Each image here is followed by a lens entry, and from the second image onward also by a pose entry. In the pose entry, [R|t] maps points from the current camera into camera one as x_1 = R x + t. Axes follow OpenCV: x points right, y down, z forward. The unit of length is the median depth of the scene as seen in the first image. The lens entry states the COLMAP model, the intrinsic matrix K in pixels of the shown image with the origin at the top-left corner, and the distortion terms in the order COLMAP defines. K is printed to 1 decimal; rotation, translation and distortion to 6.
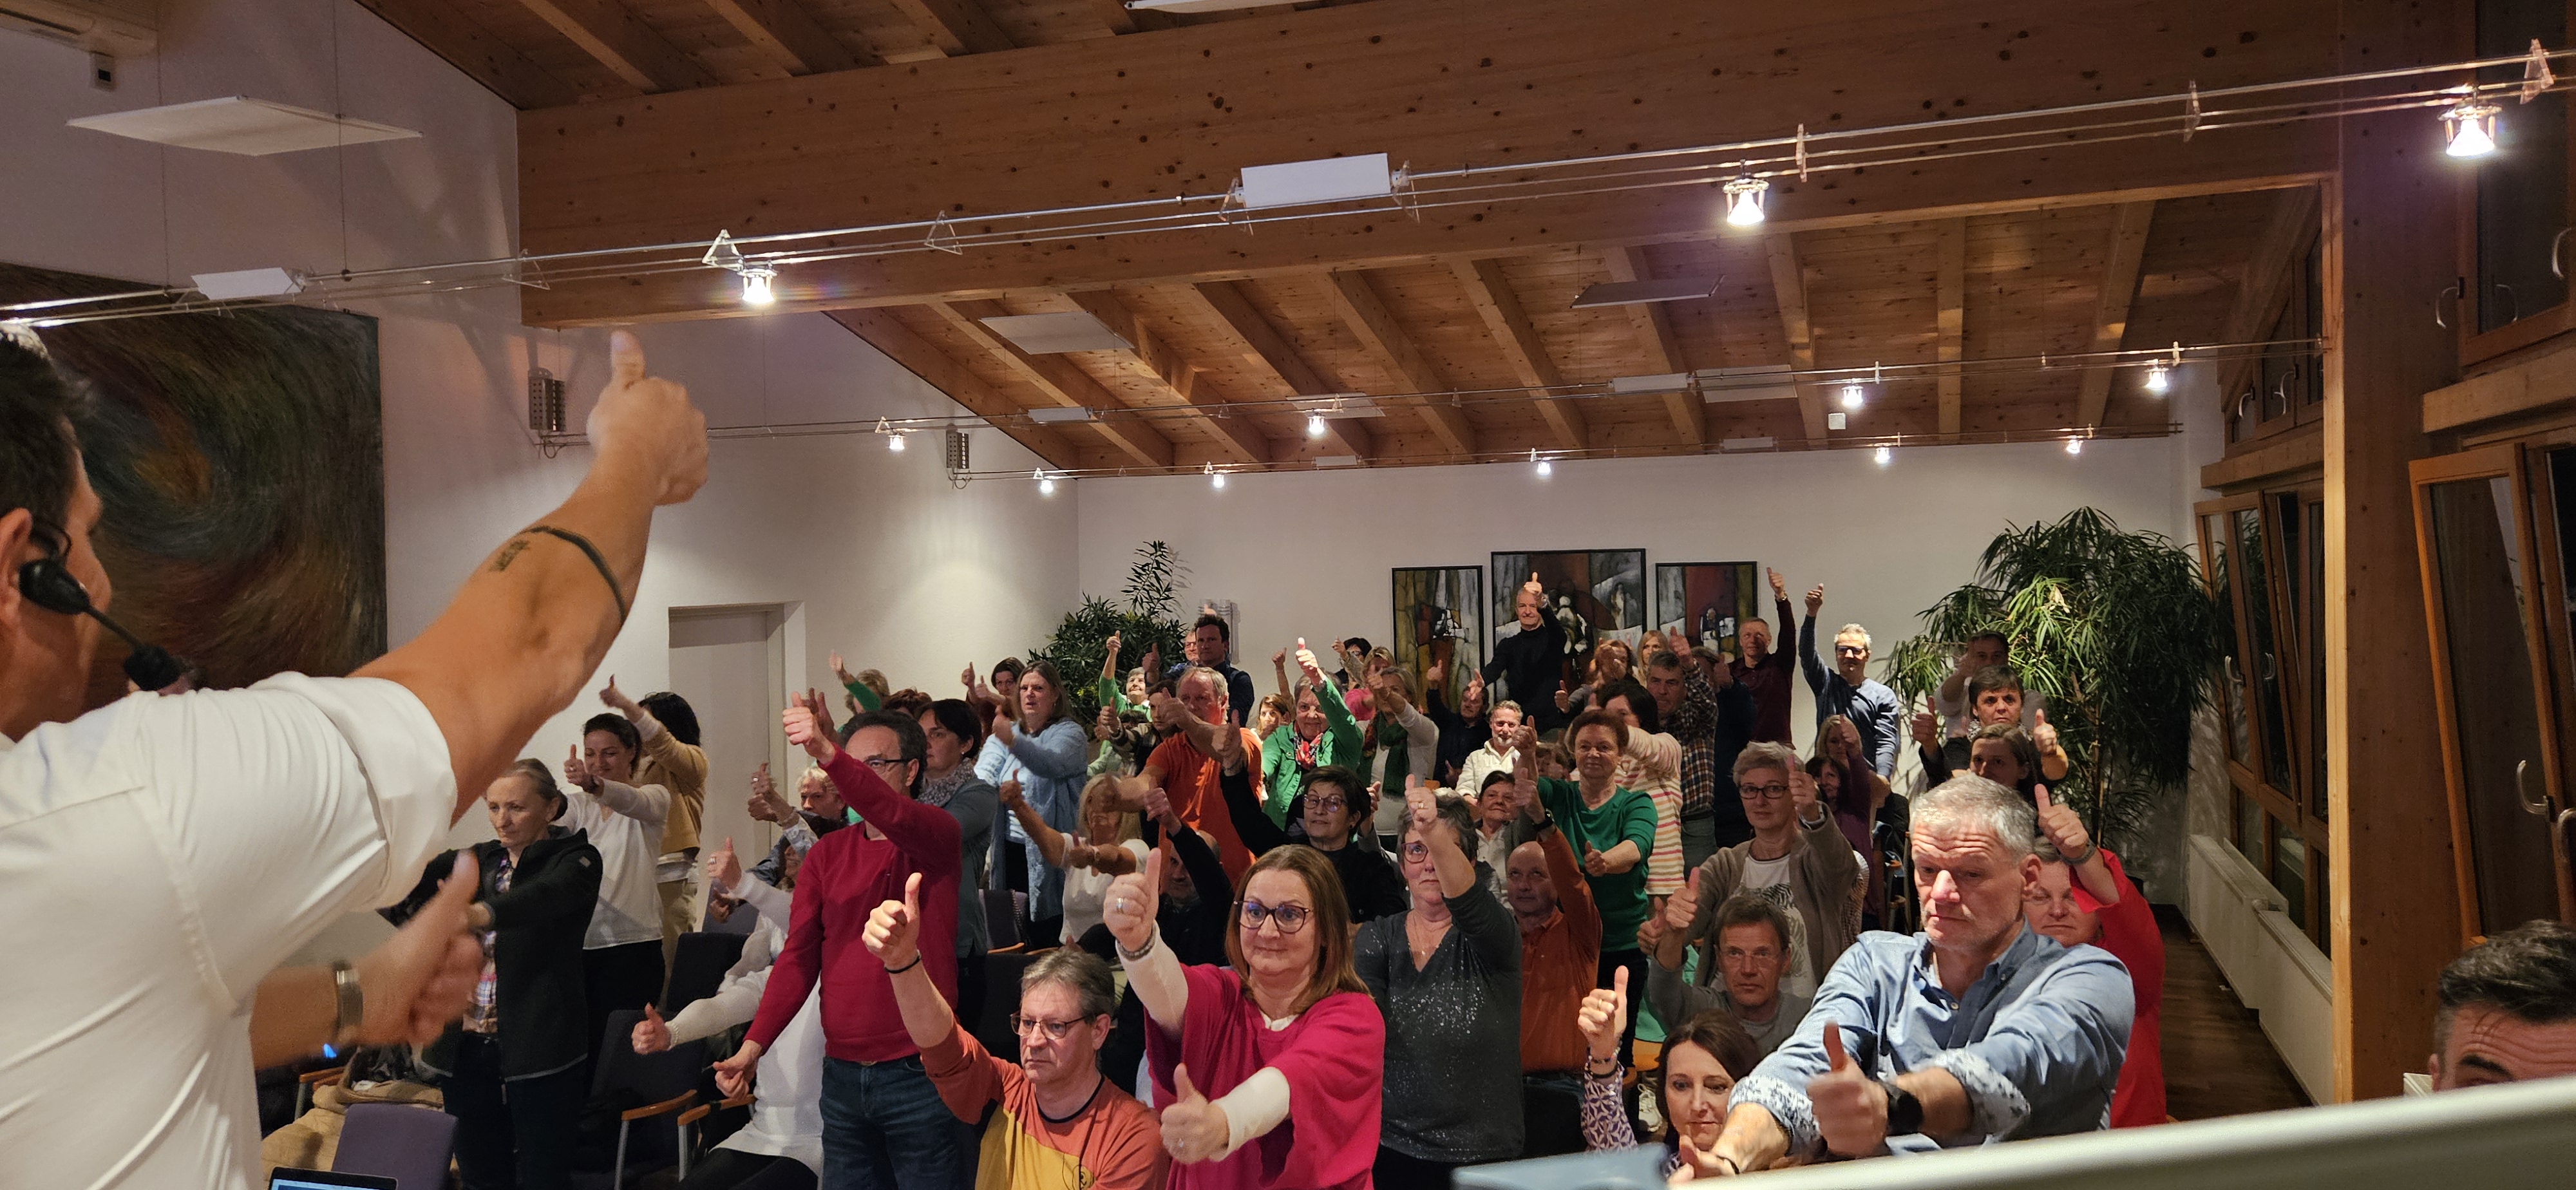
lens RADIAL K [[1729.3, 0, 1288.0], [0, 1729.3, 595.0], [0, 0, 1]] dist [0.000886, 0.000310]
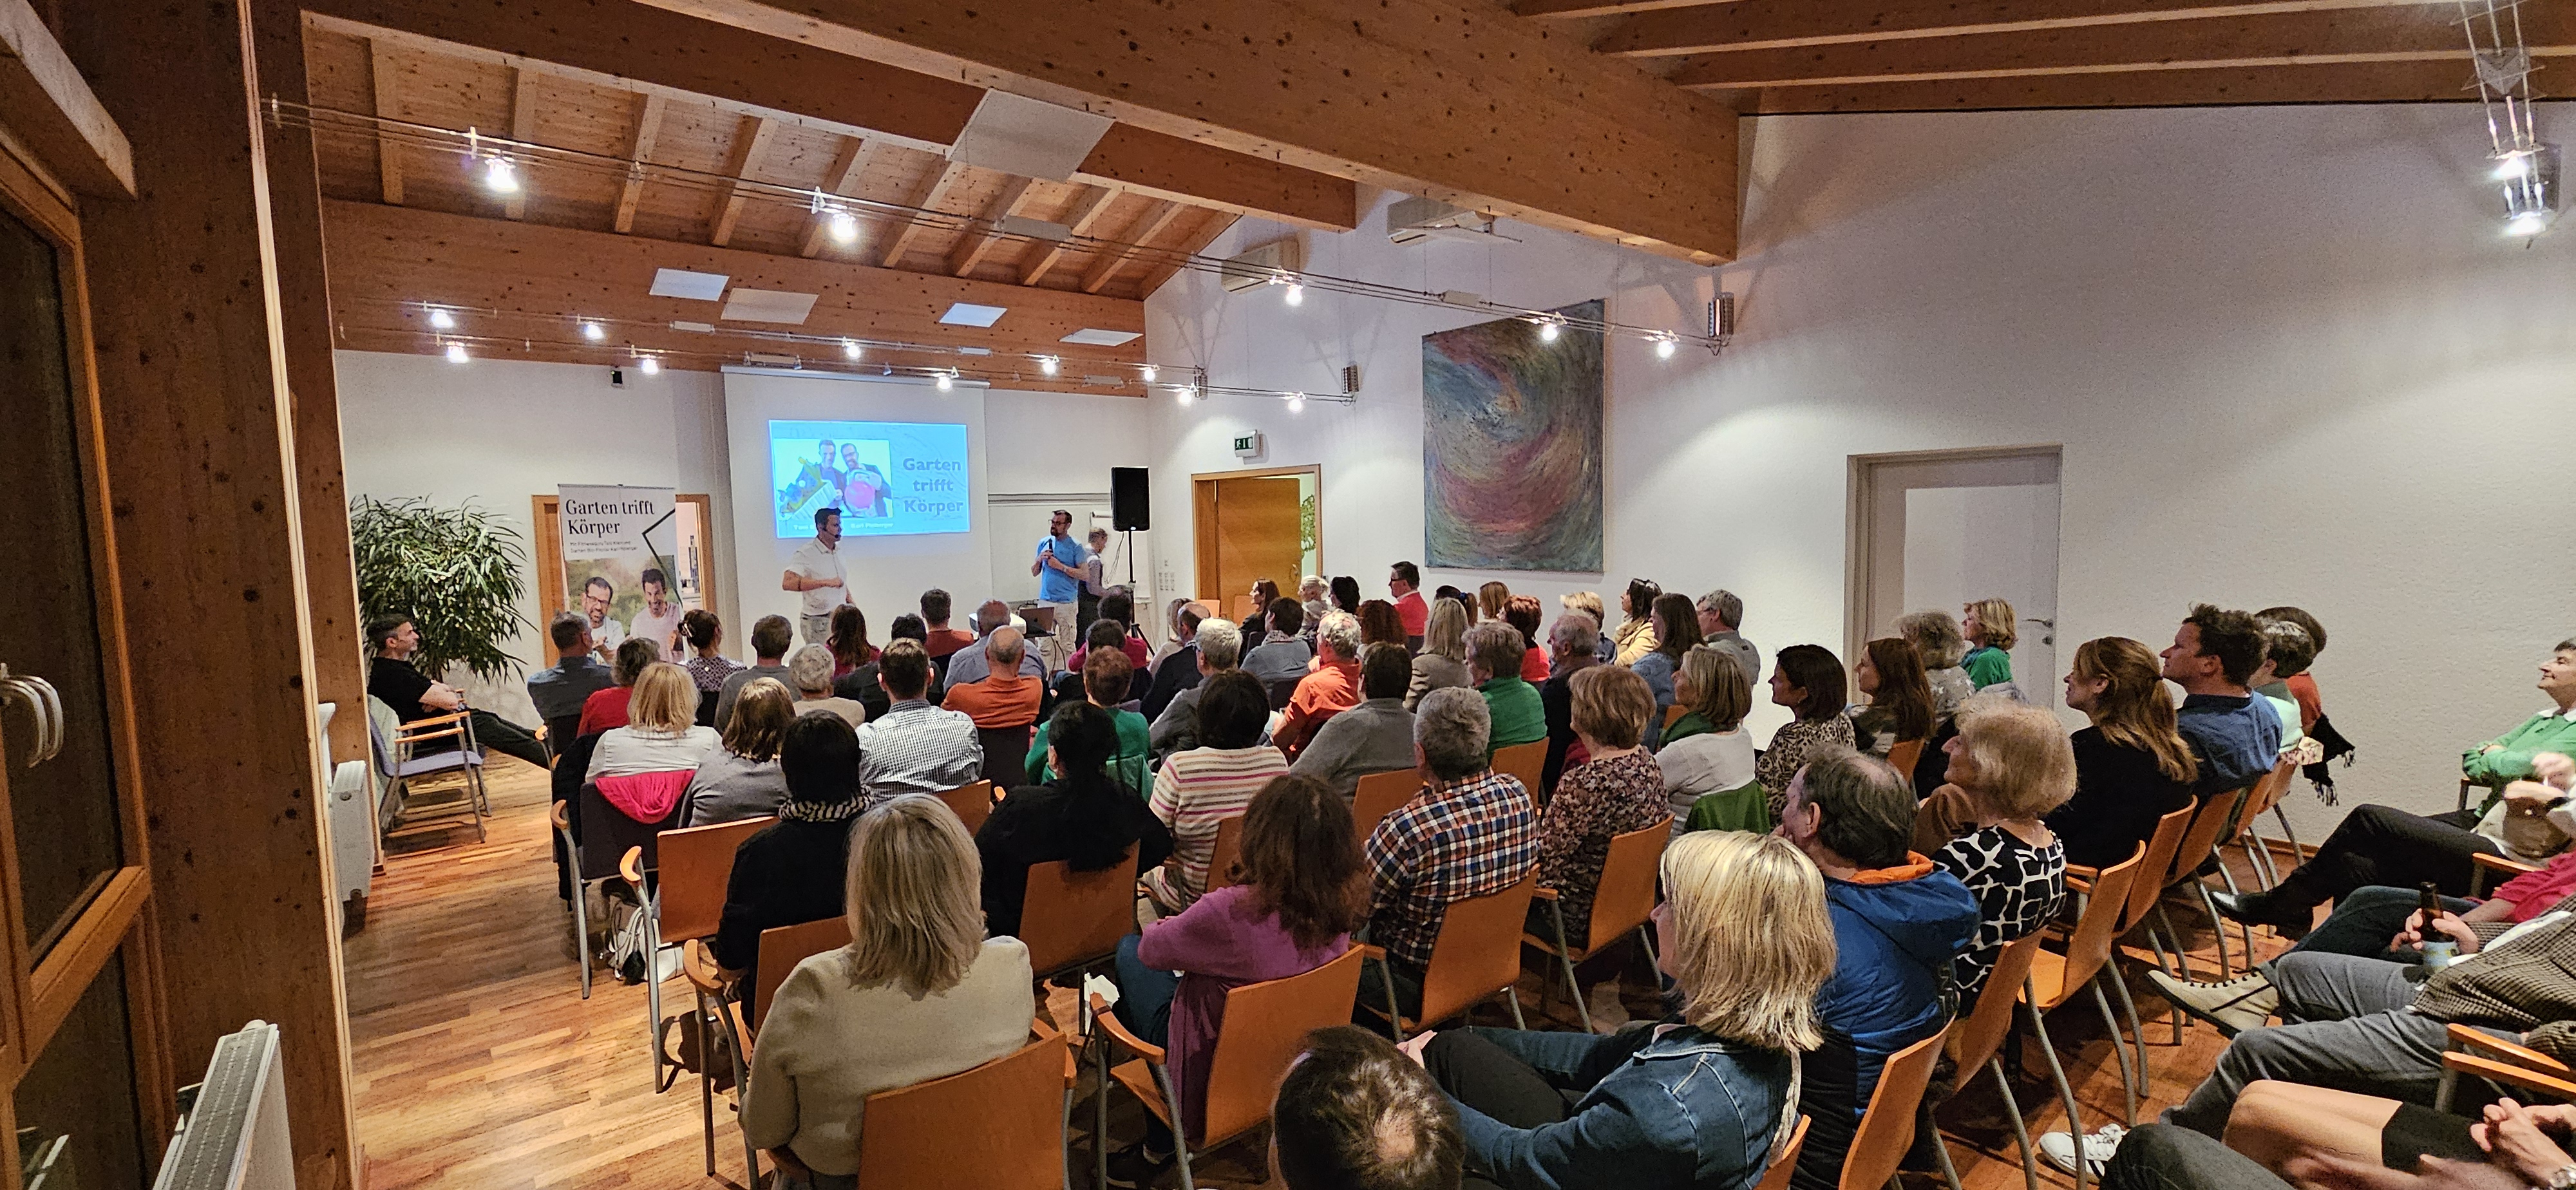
lens RADIAL K [[1052.4, 0, 1288.0], [0, 1052.4, 595.0], [0, 0, 1]] dist [-0.000136, -0.000072]
pose [[-0.499106, 0.098244, -0.860954, 0.573313], [0.021988, 0.994668, 0.100755, 0.026381], [0.866262, 0.031357, -0.498605, 1.223191]]
